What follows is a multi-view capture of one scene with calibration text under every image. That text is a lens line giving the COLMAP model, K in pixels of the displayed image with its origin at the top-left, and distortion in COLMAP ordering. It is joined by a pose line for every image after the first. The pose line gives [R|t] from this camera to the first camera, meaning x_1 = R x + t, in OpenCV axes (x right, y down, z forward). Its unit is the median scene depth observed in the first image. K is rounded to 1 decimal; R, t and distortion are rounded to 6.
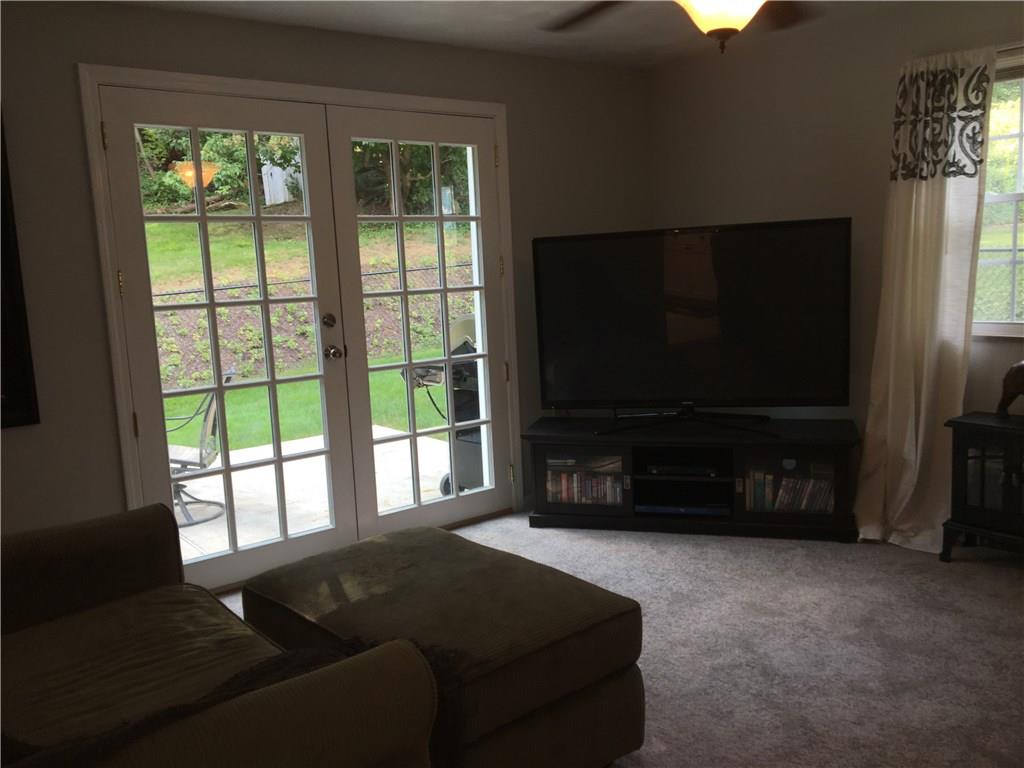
lens RADIAL K [[861.9, 0, 507.1], [0, 861.9, 385.6], [0, 0, 1]] dist [0.099073, -0.165764]
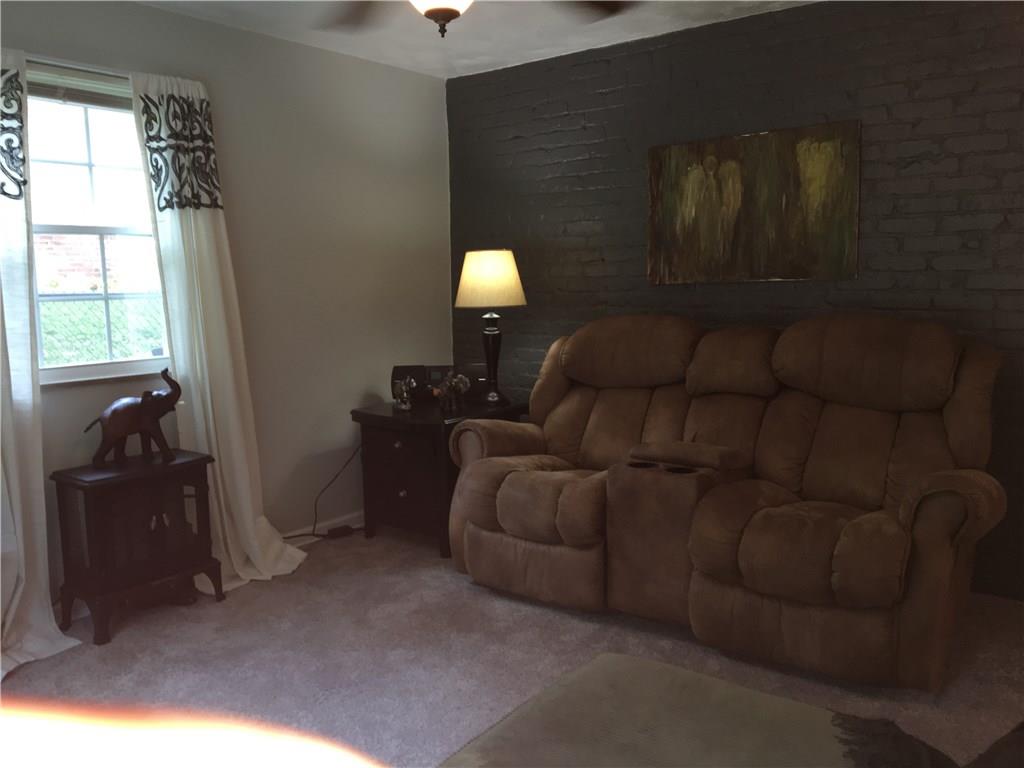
lens RADIAL K [[861.9, 0, 507.1], [0, 861.9, 385.6], [0, 0, 1]] dist [0.099073, -0.165764]
pose [[-0.233665, -0.067396, 0.969979, -0.410842], [0.174557, 0.978479, 0.110037, -0.072831], [-0.956520, 0.195028, -0.216872, 0.769061]]
